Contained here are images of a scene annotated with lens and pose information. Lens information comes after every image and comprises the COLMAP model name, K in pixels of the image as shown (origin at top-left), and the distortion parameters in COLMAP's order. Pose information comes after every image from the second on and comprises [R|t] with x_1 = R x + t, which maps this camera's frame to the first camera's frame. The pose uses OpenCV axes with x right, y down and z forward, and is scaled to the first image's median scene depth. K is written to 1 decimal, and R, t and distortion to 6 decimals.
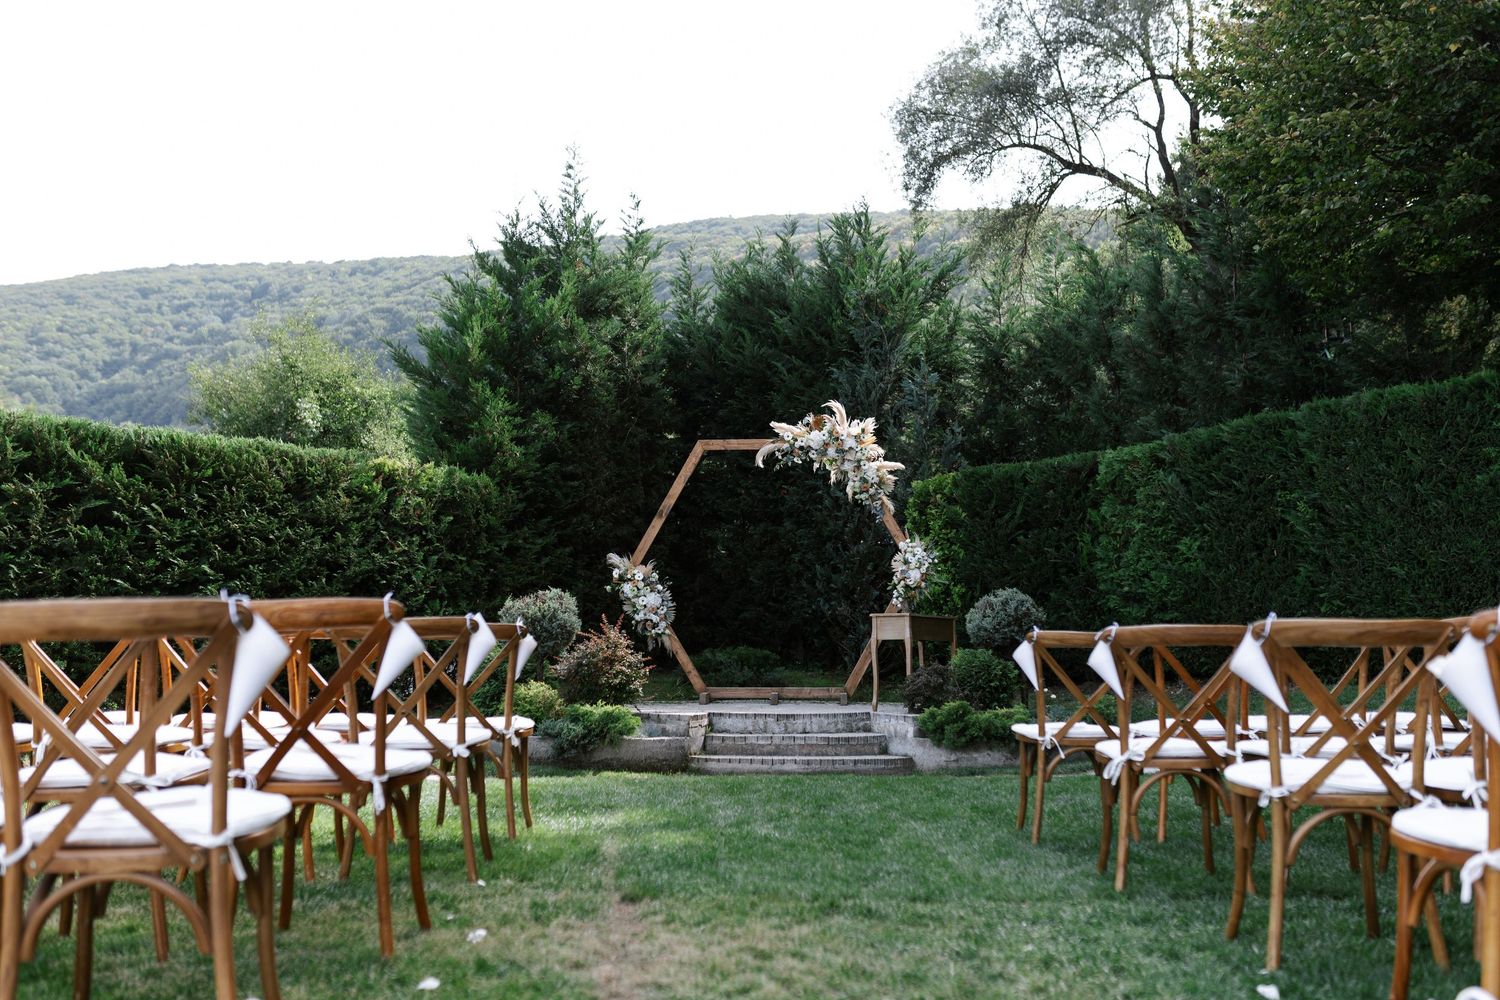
lens RADIAL K [[1563.8, 0, 748.8], [0, 1563.8, 508.0], [0, 0, 1]] dist [0.058064, 0.000000]
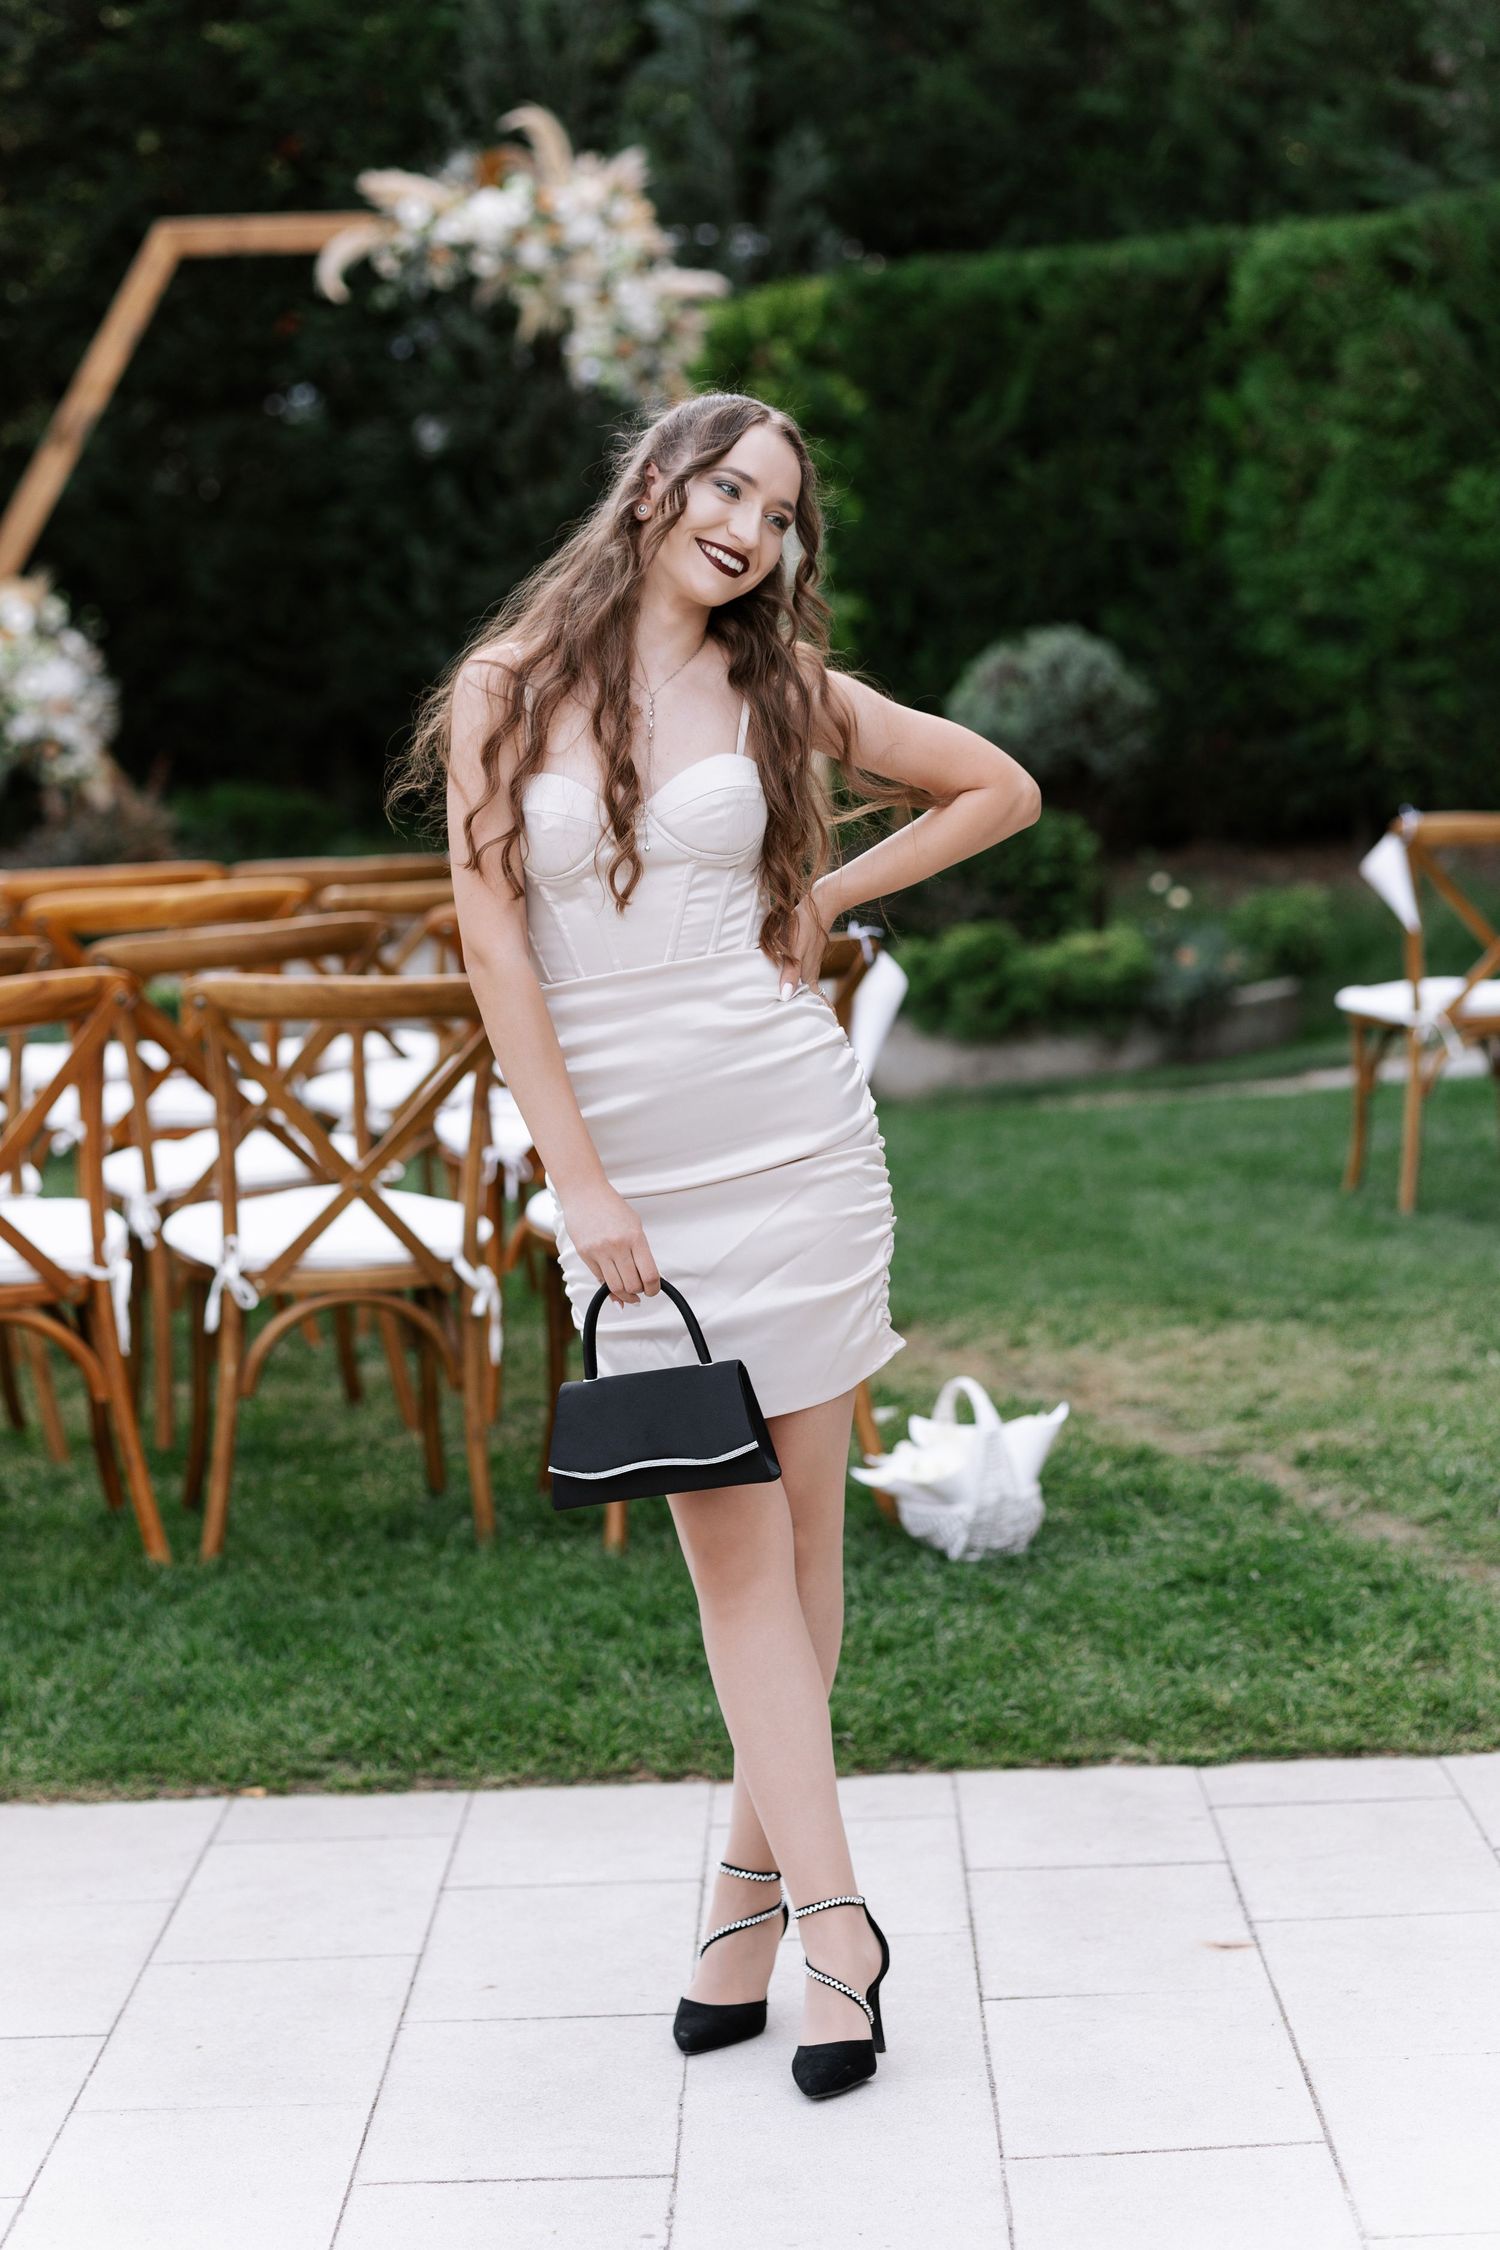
lens RADIAL K [[5572.2, 0, 751.3], [0, 5572.2, 1122.6], [0, 0, 1]] dist [-0.023434, 0.000000]
pose [[0.982641, -0.049055, 0.178912, -0.139707], [0.018965, 0.985916, 0.166161, -0.051080], [-0.184543, -0.159884, 0.969732, -0.301585]]
